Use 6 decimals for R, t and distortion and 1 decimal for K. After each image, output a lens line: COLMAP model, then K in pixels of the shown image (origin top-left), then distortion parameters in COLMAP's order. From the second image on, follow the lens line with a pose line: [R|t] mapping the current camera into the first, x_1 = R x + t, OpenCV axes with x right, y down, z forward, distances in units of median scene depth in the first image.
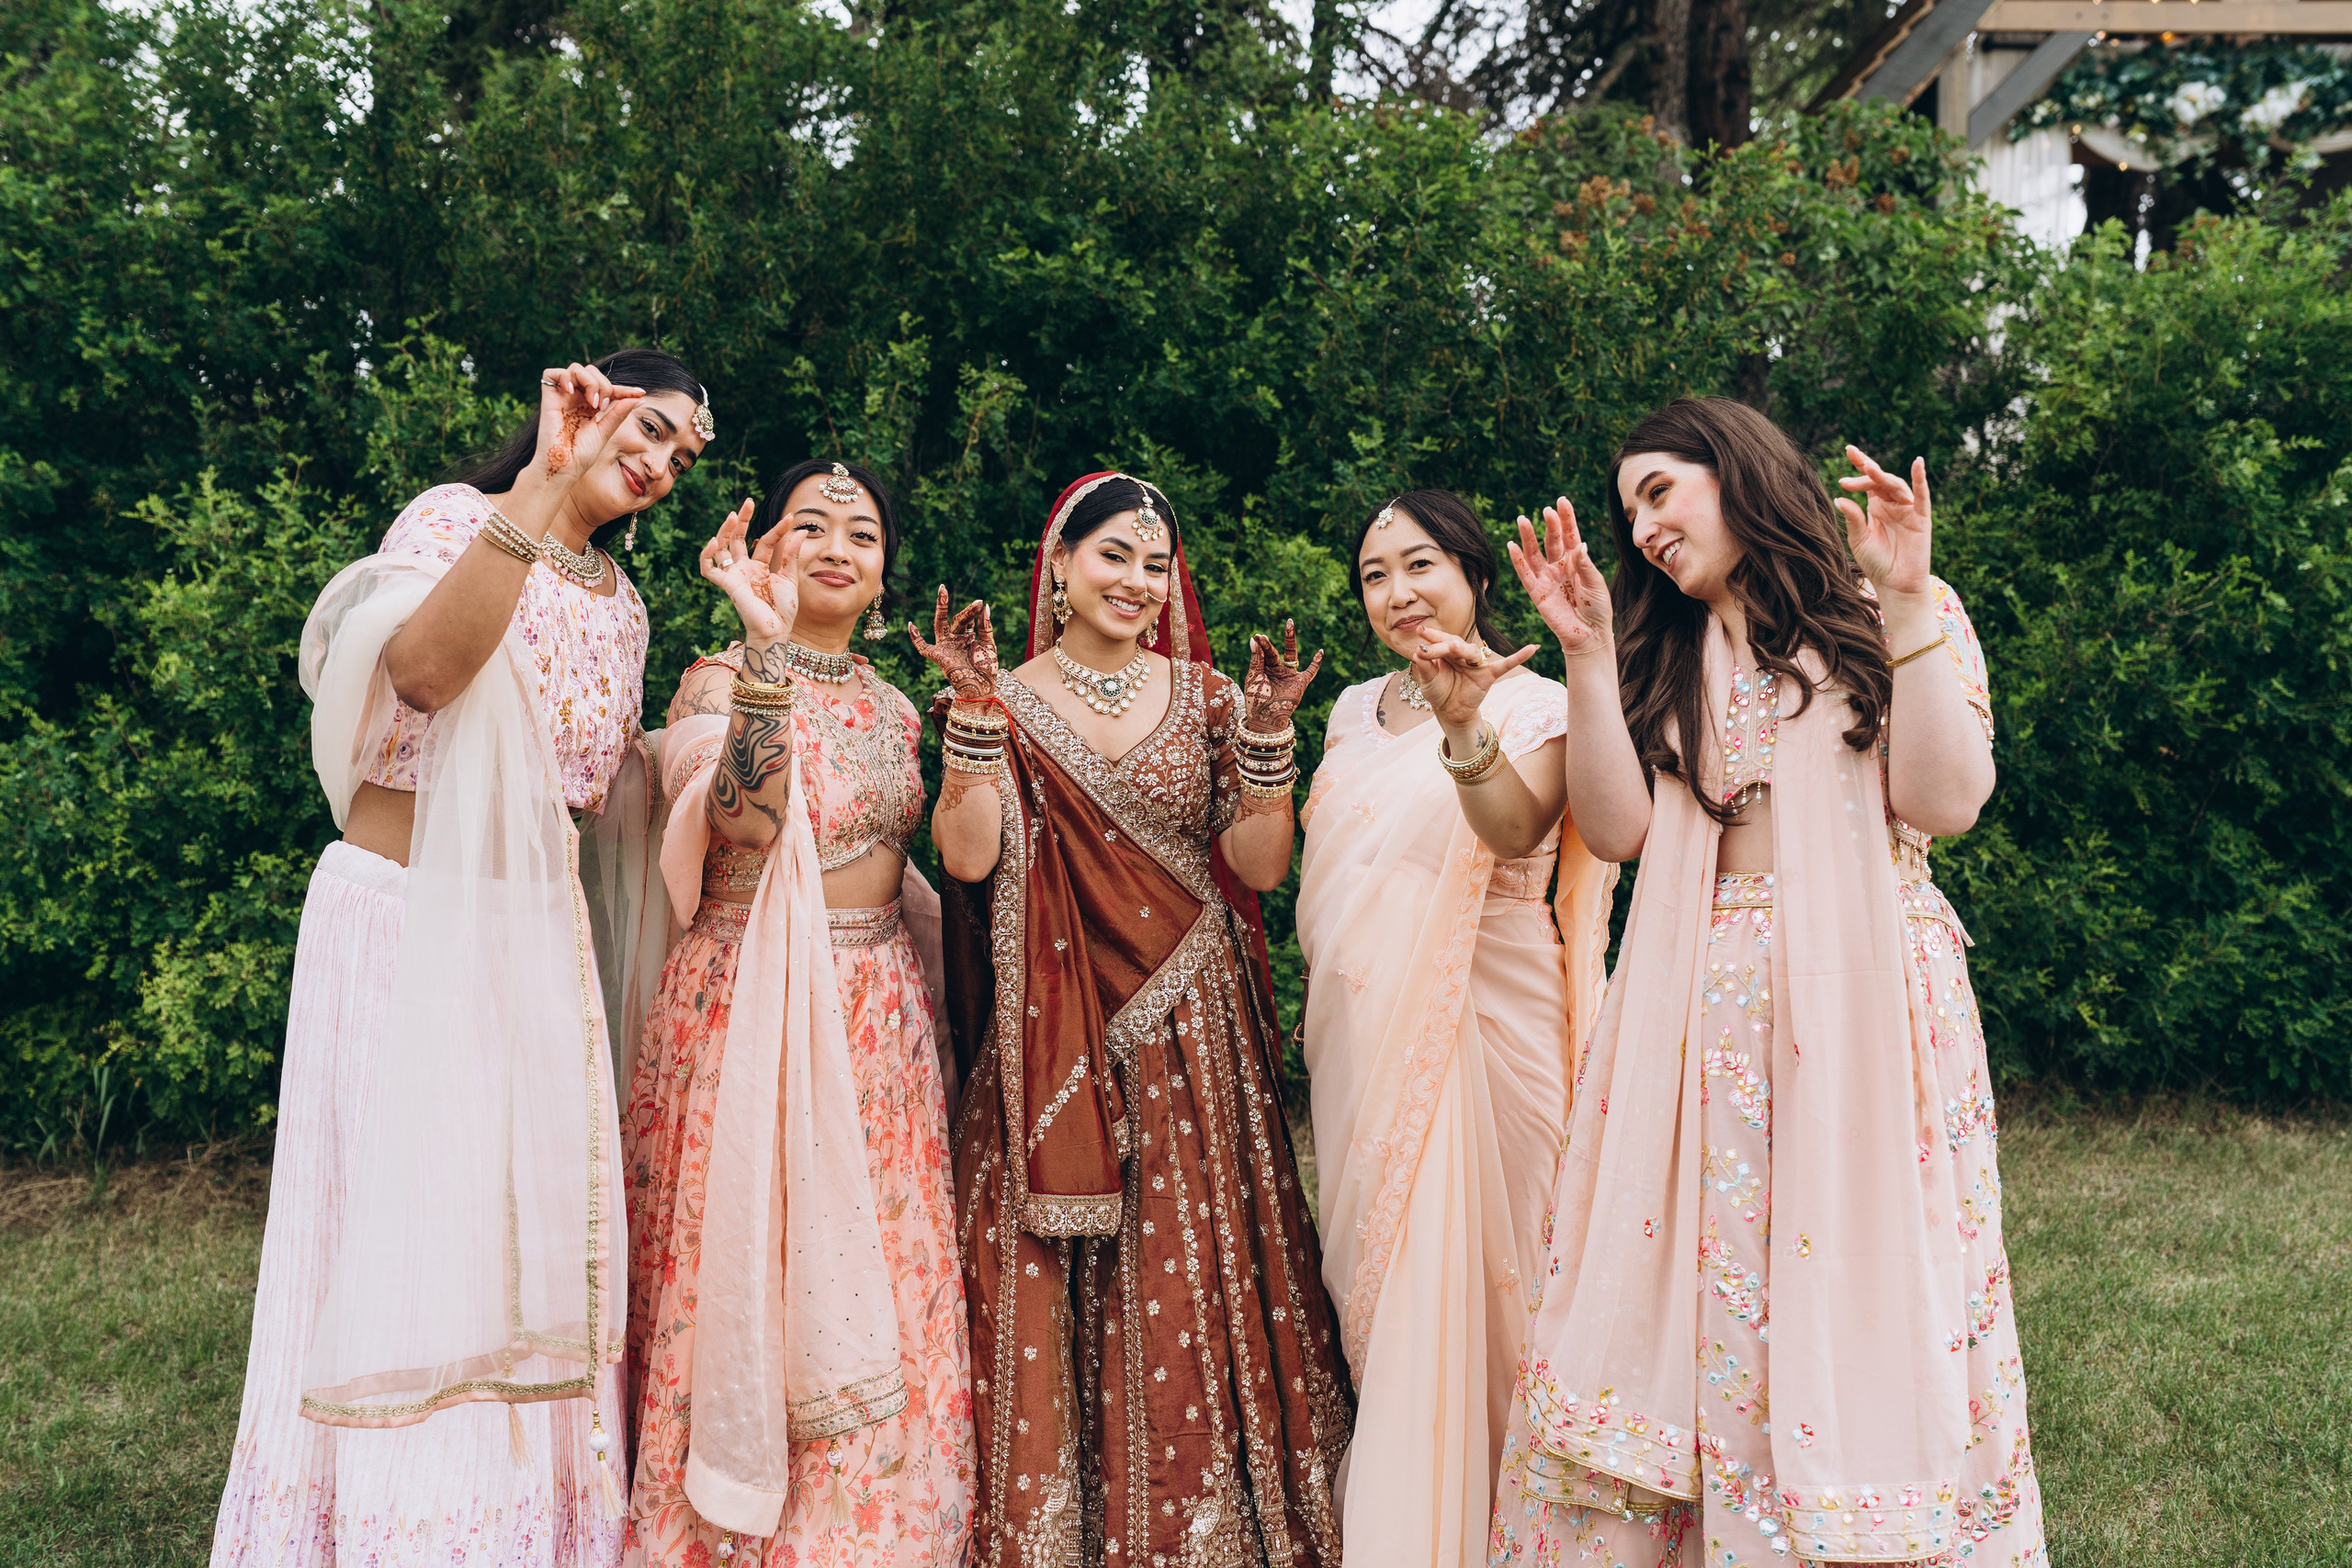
lens RADIAL K [[2039.3, 0, 1177.1], [0, 2039.3, 793.3], [0, 0, 1]] dist [0.004232, 0.007051]
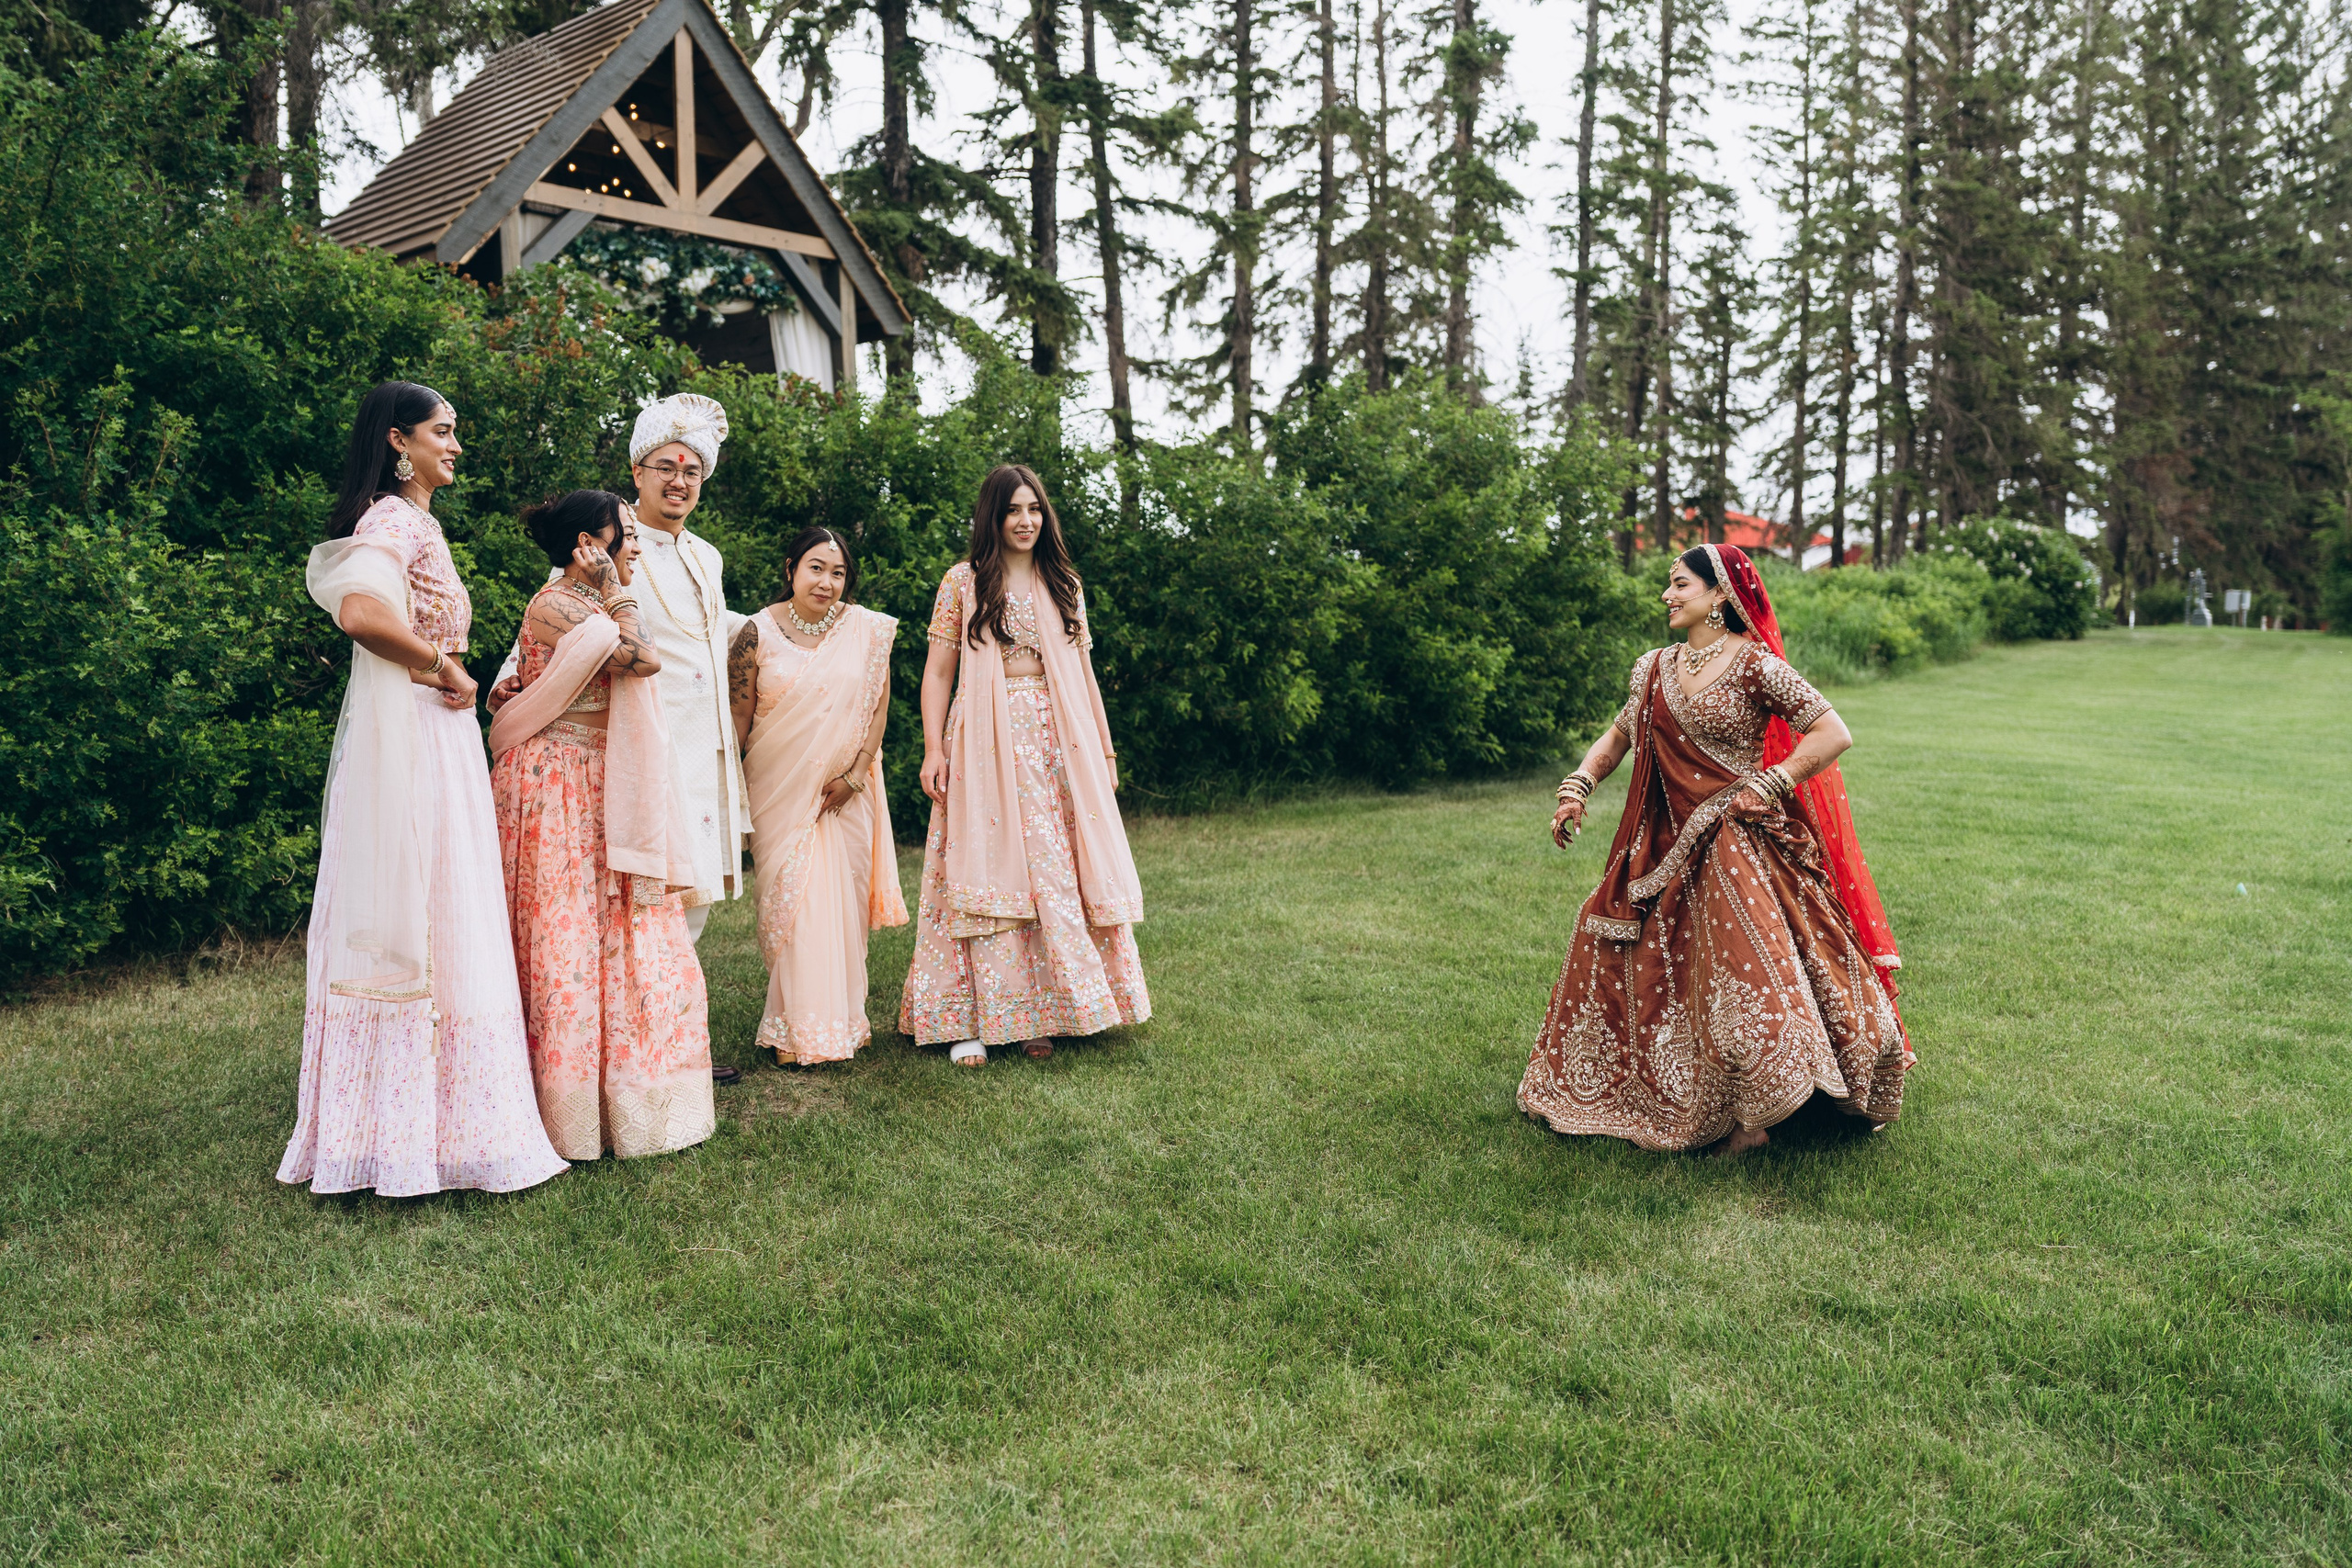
lens RADIAL K [[1870.0, 0, 1185.7], [0, 1870.0, 787.4], [0, 0, 1]] dist [-0.003455, 0.008199]
pose [[0.647680, -0.068825, 0.758798, -0.650759], [0.074866, 0.996841, 0.026513, 0.071209], [-0.758226, 0.039636, 0.650786, -0.366888]]
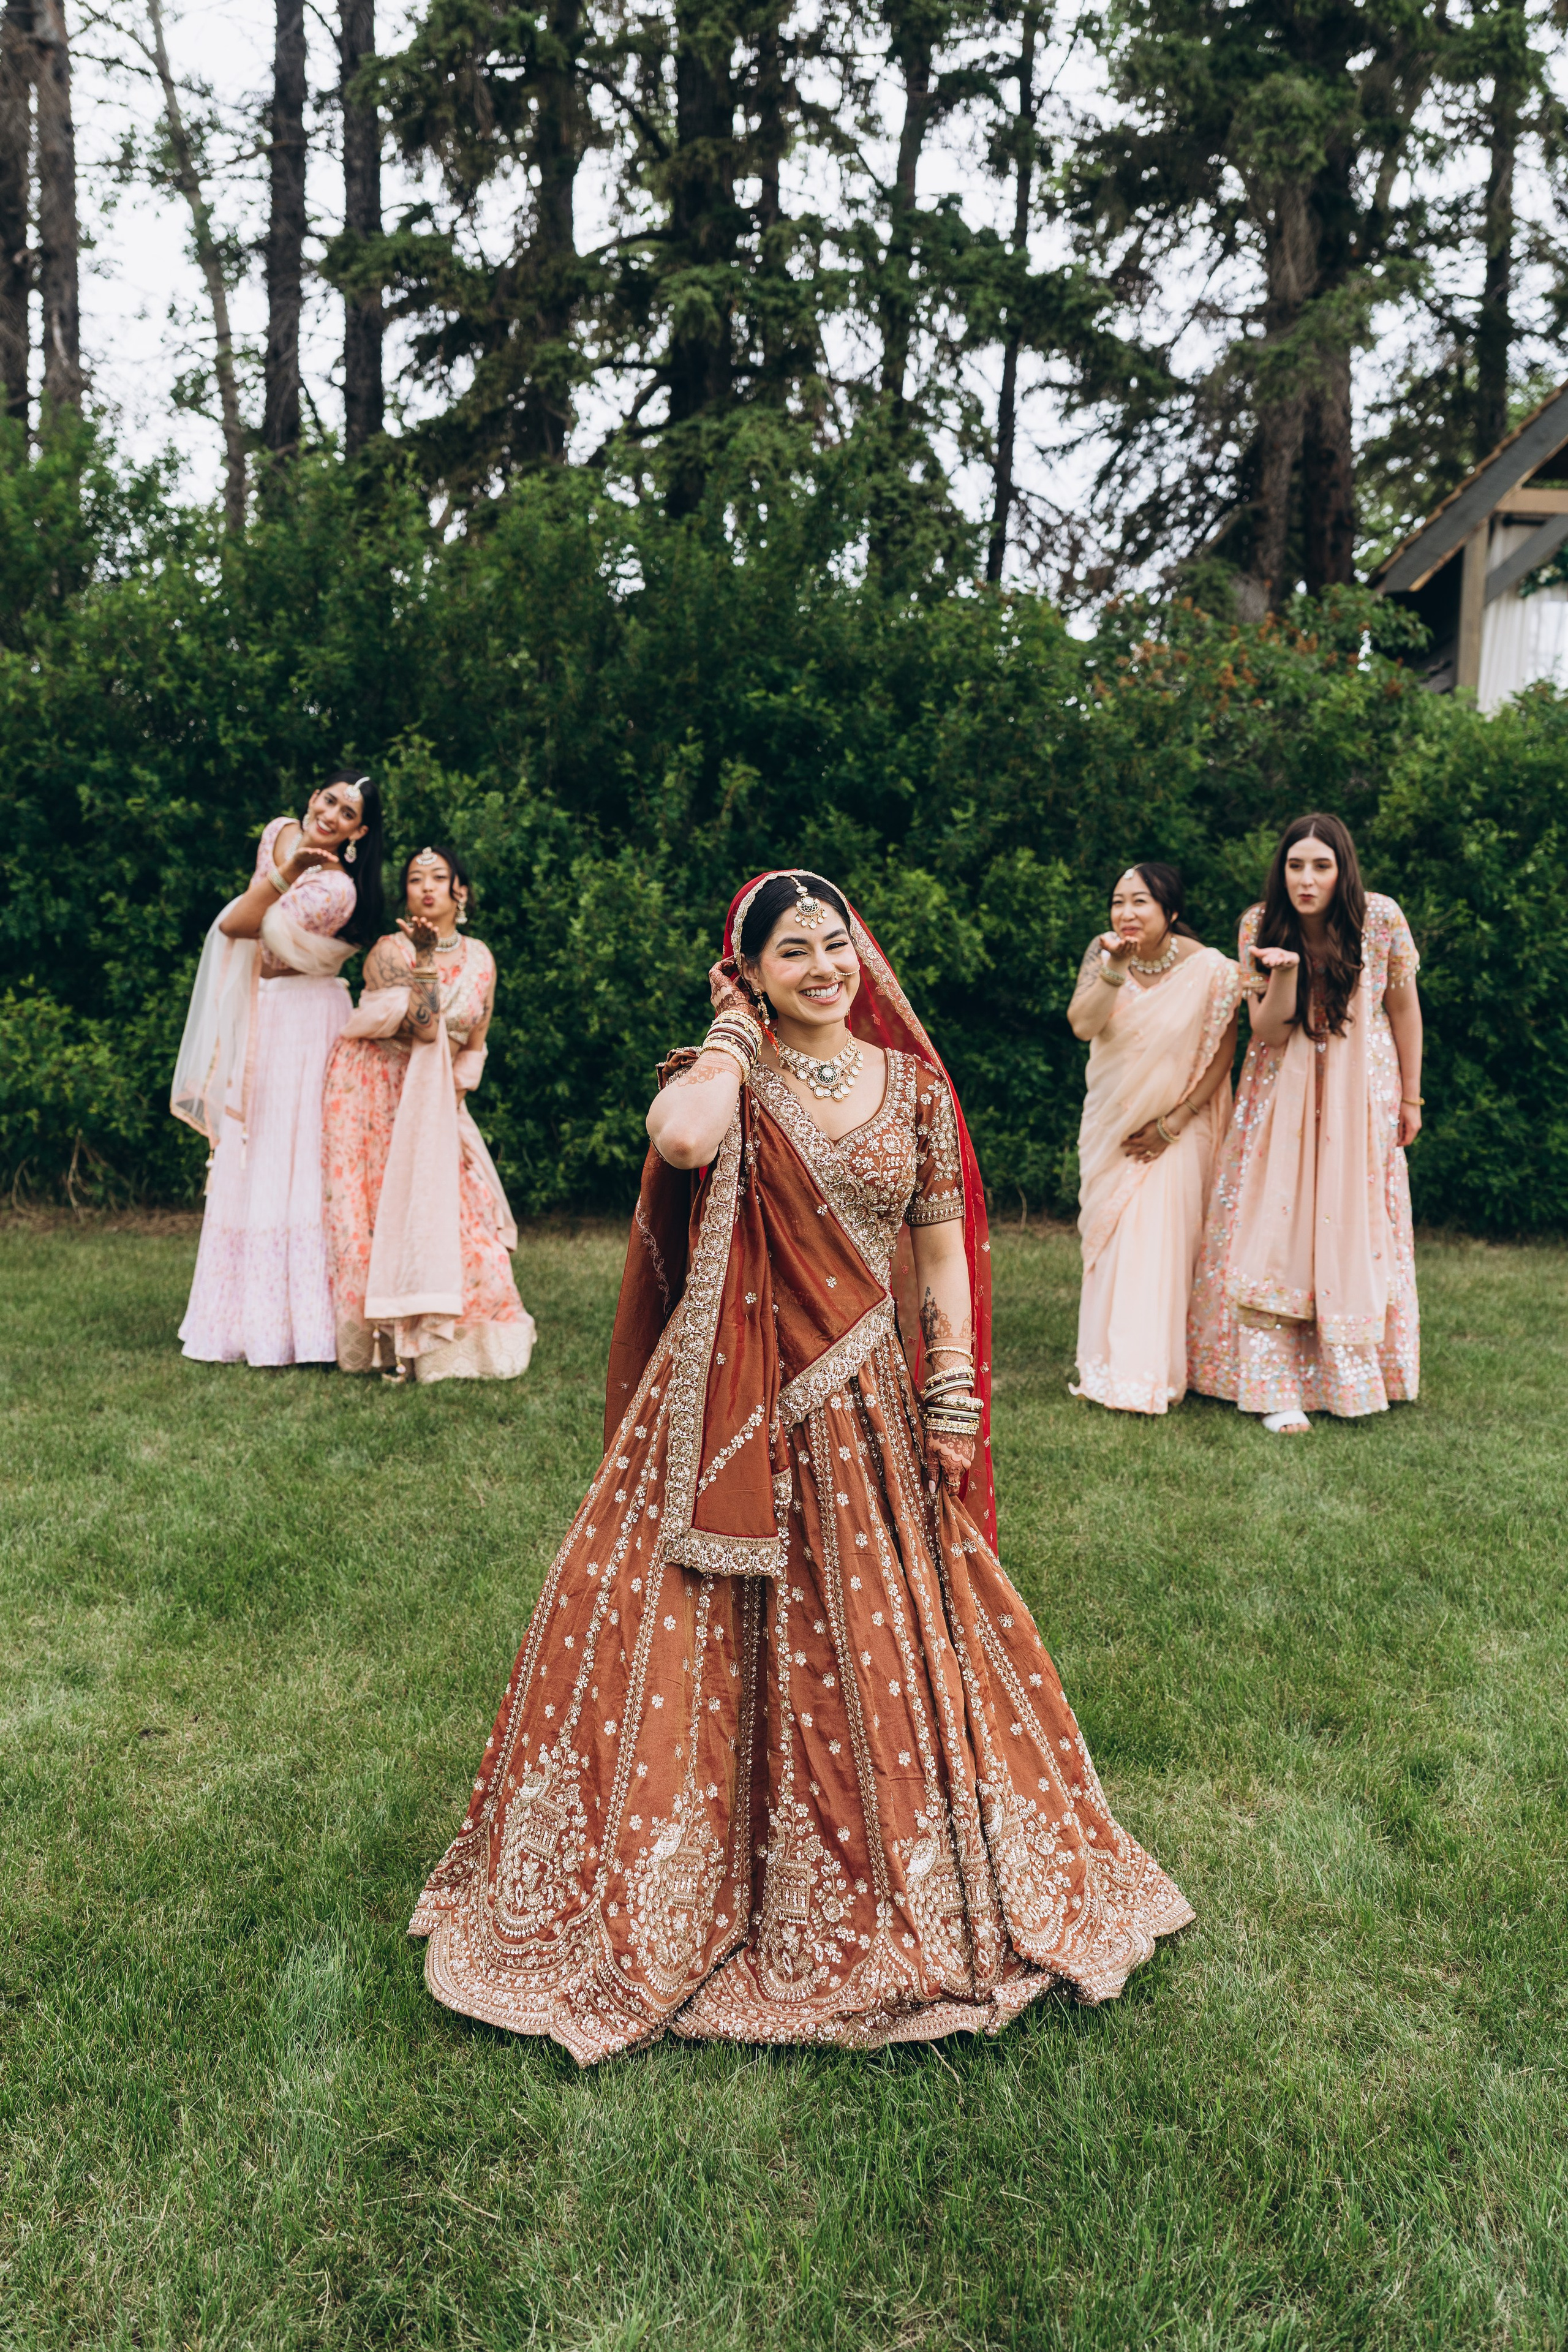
lens RADIAL K [[2011.5, 0, 785.9], [0, 2011.5, 1188.6], [0, 0, 1]] dist [-0.012705, 0.004675]
pose [[0.997610, 0.041950, -0.054902, 0.050570], [-0.040685, 0.998885, 0.023949, 0.097614], [0.055846, -0.021658, 0.998204, -0.641489]]
